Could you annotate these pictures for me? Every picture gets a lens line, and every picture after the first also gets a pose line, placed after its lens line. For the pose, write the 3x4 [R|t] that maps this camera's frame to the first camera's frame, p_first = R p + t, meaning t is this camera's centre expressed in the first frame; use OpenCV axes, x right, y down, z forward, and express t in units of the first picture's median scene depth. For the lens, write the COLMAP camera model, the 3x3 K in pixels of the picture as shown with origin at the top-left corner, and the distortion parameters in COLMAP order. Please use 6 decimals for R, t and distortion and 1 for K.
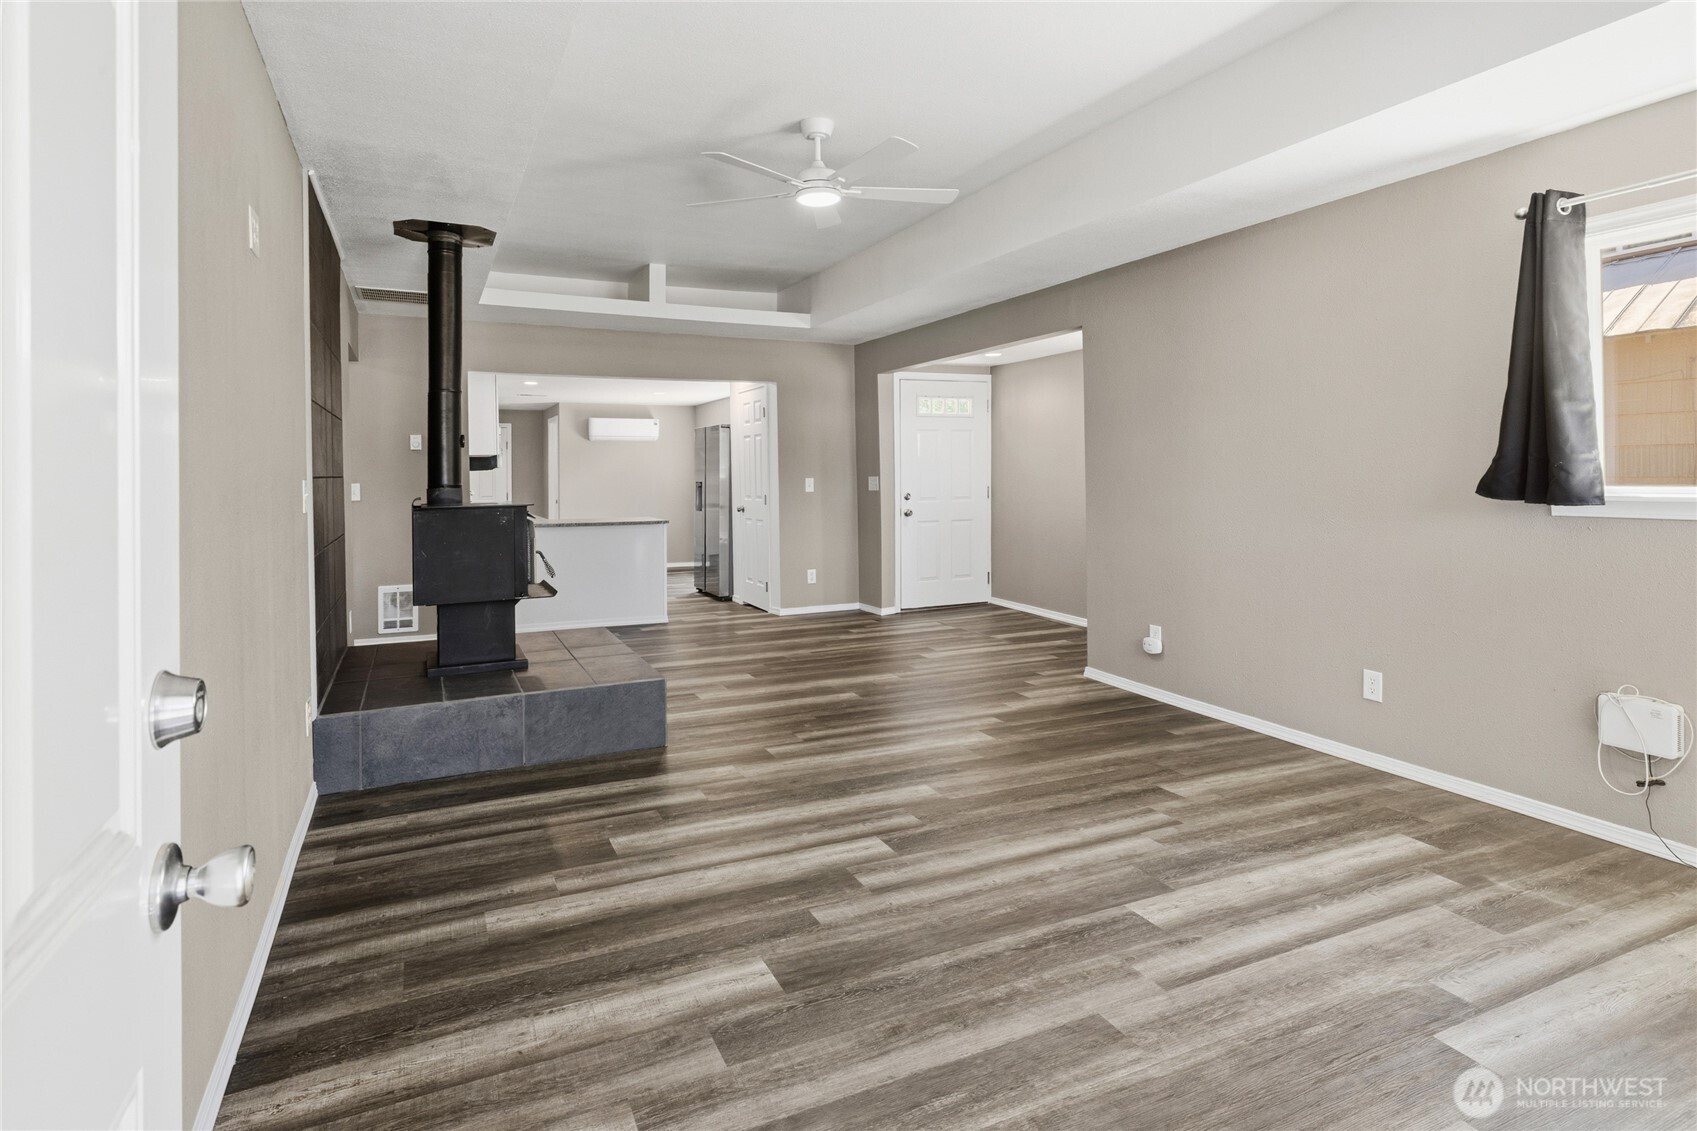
lens RADIAL K [[872.3, 0, 848.4], [0, 872.3, 490.4], [0, 0, 1]] dist [-0.003457, -0.000440]
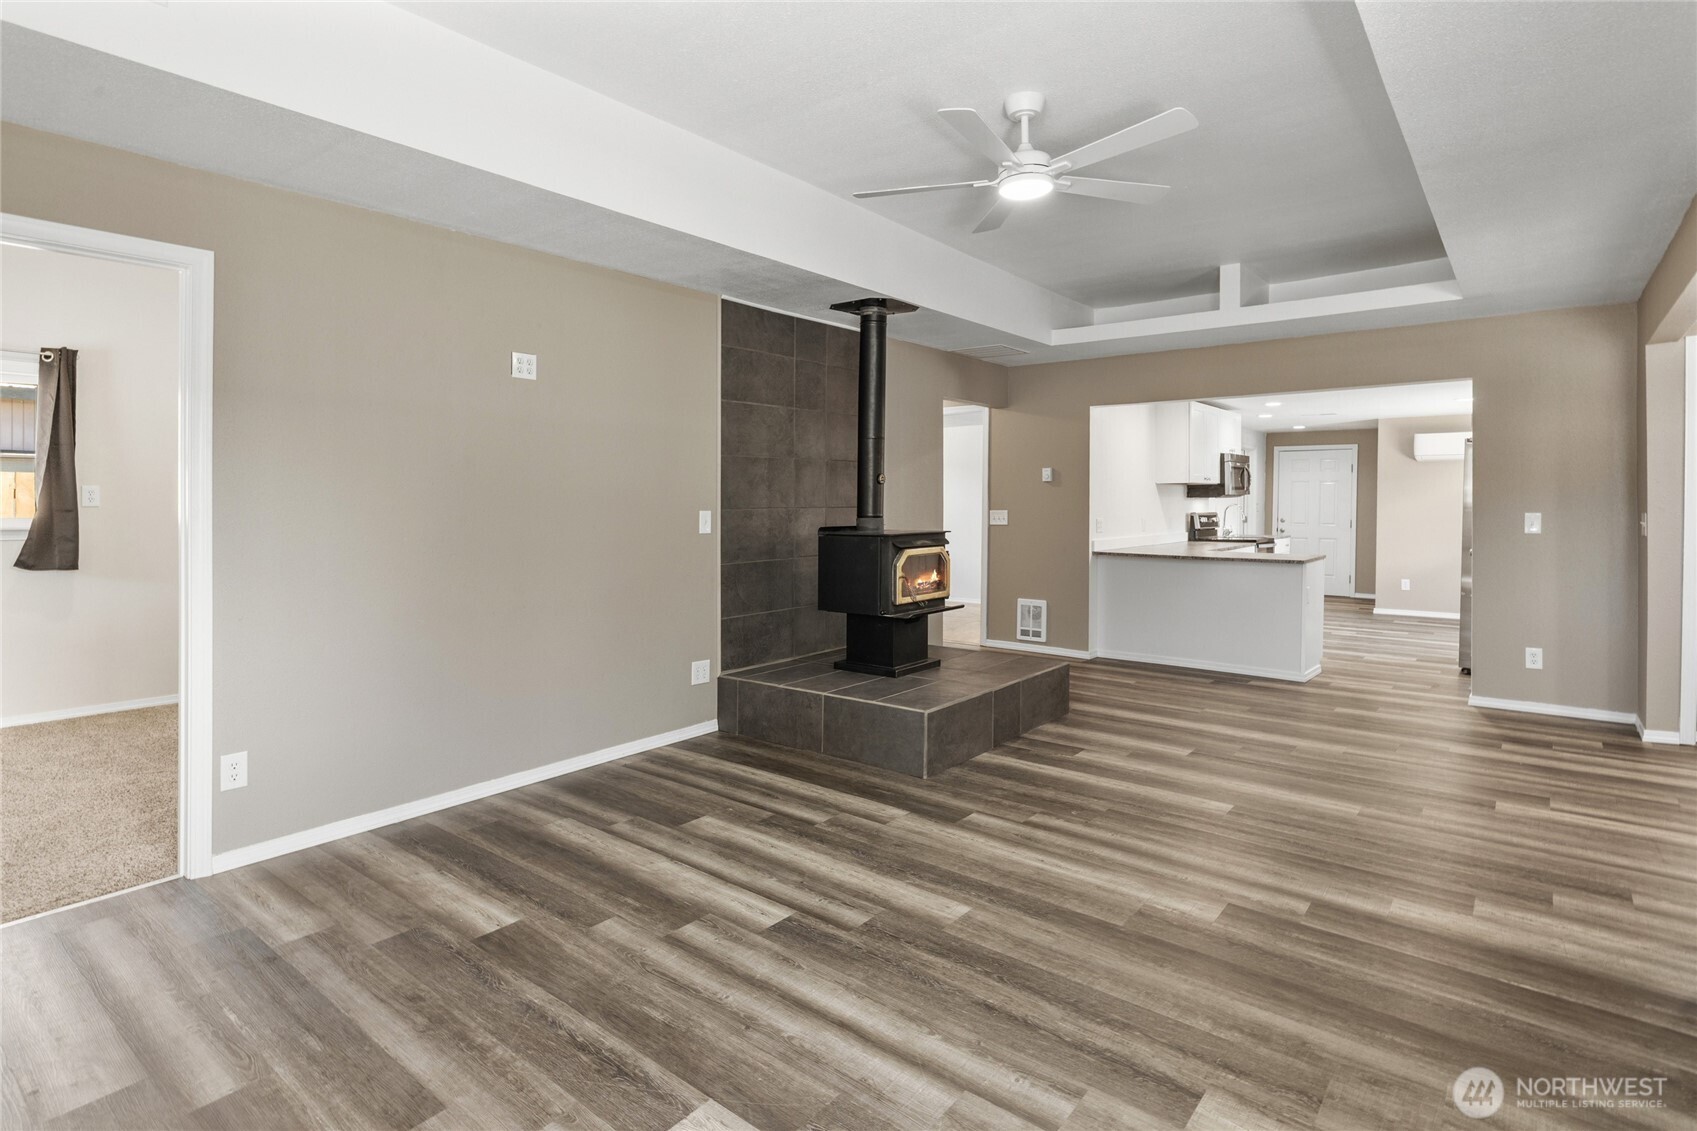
lens RADIAL K [[853.1, 0, 856.3], [0, 853.1, 506.3], [0, 0, 1]] dist [0.000764, 0.000480]
pose [[0.449513, 0.014286, -0.893159, 0.905267], [-0.018534, 0.999806, 0.006664, -0.040124], [0.893081, 0.013558, 0.449691, 0.681592]]
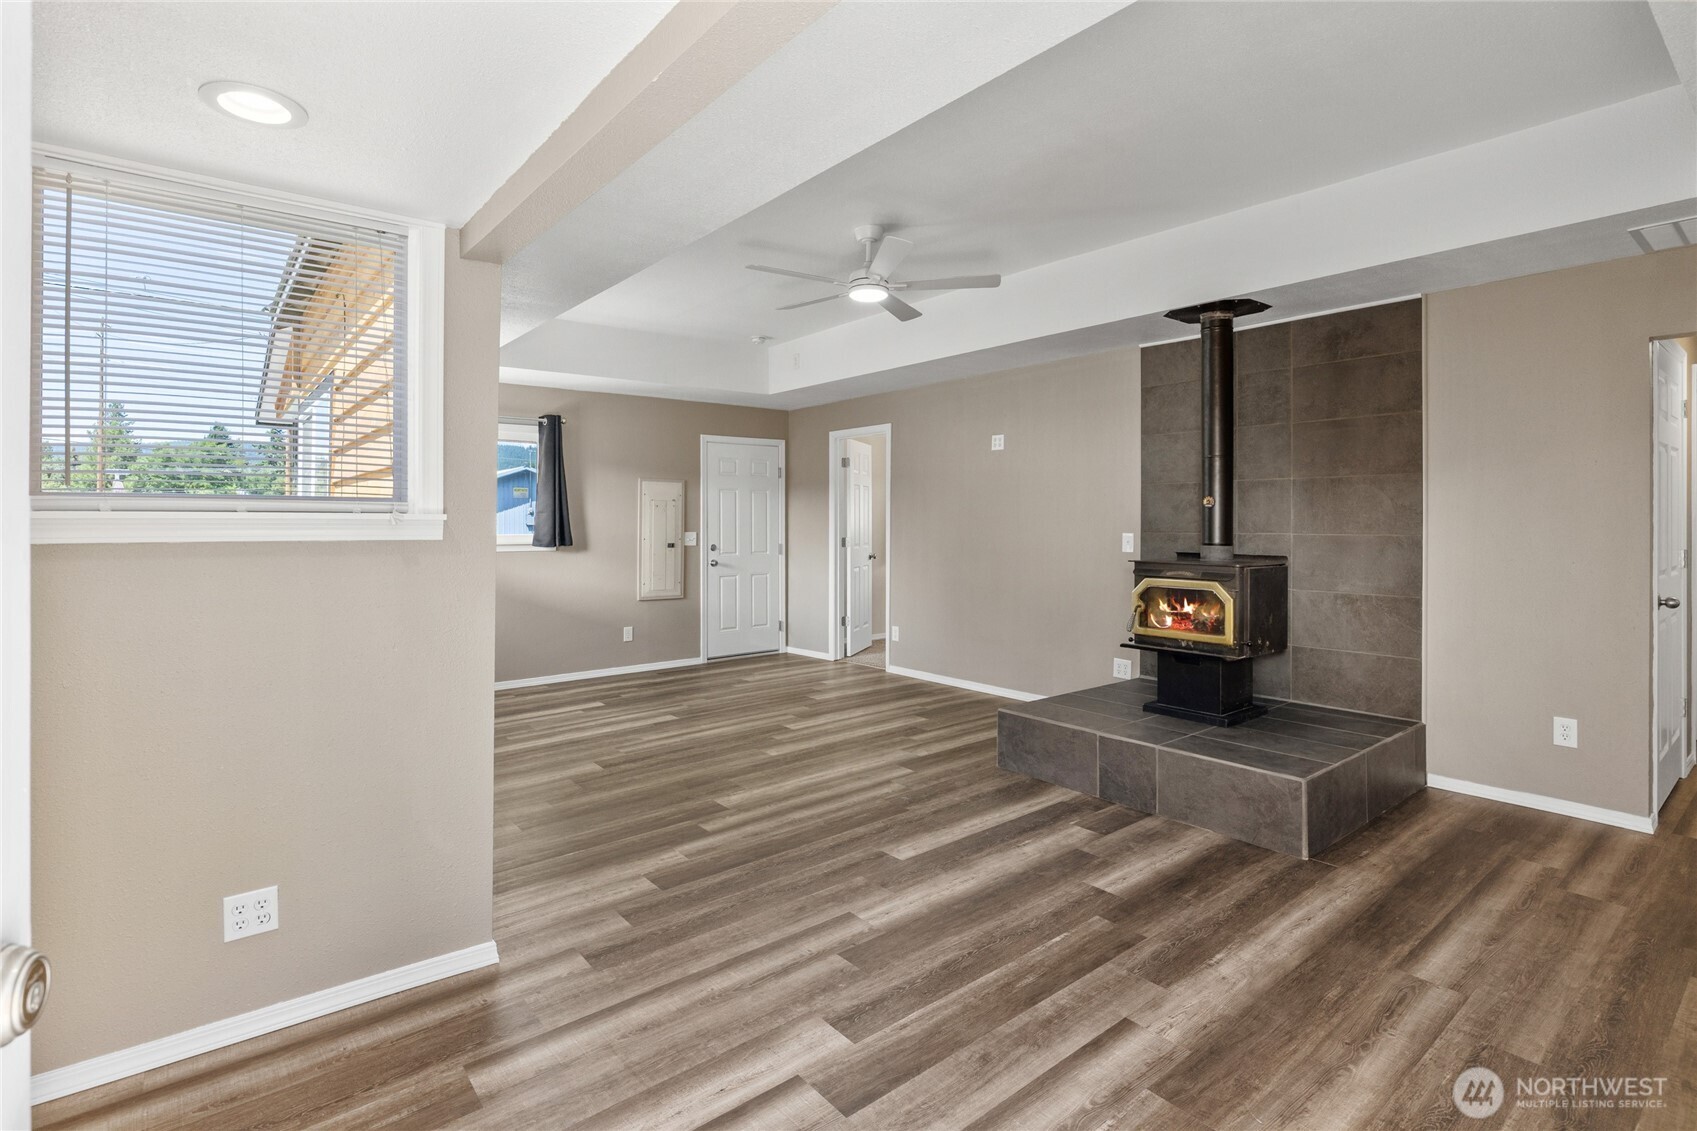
lens RADIAL K [[853.1, 0, 856.3], [0, 853.1, 506.3], [0, 0, 1]] dist [0.000764, 0.000480]
pose [[-0.969619, 0.006123, -0.244545, 0.363325], [0.004320, 0.999959, 0.007910, -0.095447], [0.244584, 0.006613, -0.969606, 2.933564]]
